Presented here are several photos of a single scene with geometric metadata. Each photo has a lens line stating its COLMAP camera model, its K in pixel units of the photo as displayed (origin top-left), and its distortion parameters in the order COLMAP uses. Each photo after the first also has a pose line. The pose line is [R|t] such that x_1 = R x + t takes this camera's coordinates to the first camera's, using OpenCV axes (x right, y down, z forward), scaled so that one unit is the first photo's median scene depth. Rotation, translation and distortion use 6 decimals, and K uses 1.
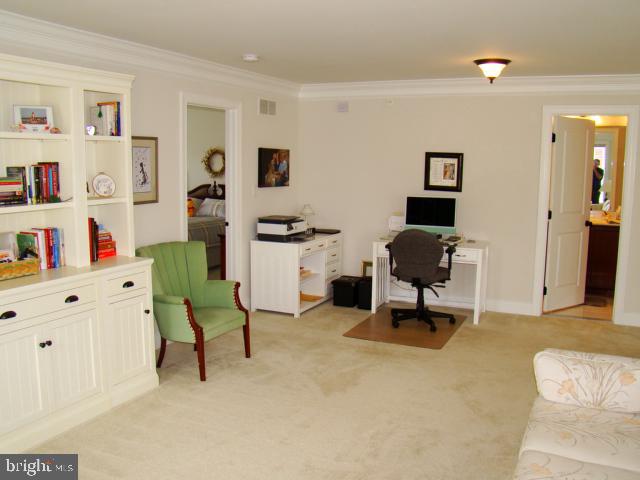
lens RADIAL K [[594.5, 0, 320.0], [0, 594.5, 240.0], [0, 0, 1]] dist [-0.178417, 0.141255]
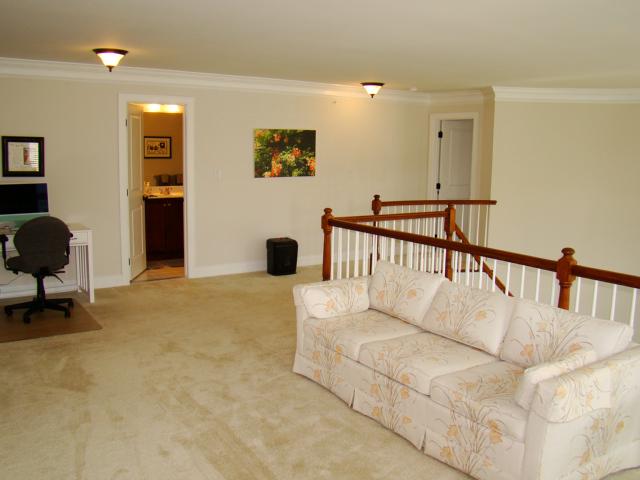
lens RADIAL K [[594.5, 0, 320.0], [0, 594.5, 240.0], [0, 0, 1]] dist [-0.178417, 0.141255]
pose [[0.503332, -0.130534, 0.854177, -0.430639], [0.099695, 0.990695, 0.092651, -0.023024], [-0.858323, 0.038523, 0.511662, 0.137033]]
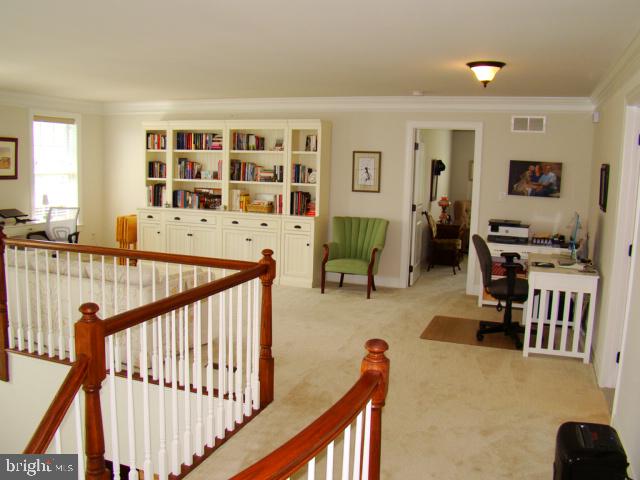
lens RADIAL K [[594.5, 0, 320.0], [0, 594.5, 240.0], [0, 0, 1]] dist [-0.178417, 0.141255]
pose [[0.070365, 0.121530, -0.990091, 1.196928], [-0.159906, 0.981089, 0.109060, -0.079678], [0.984621, 0.150647, 0.088468, 0.655102]]
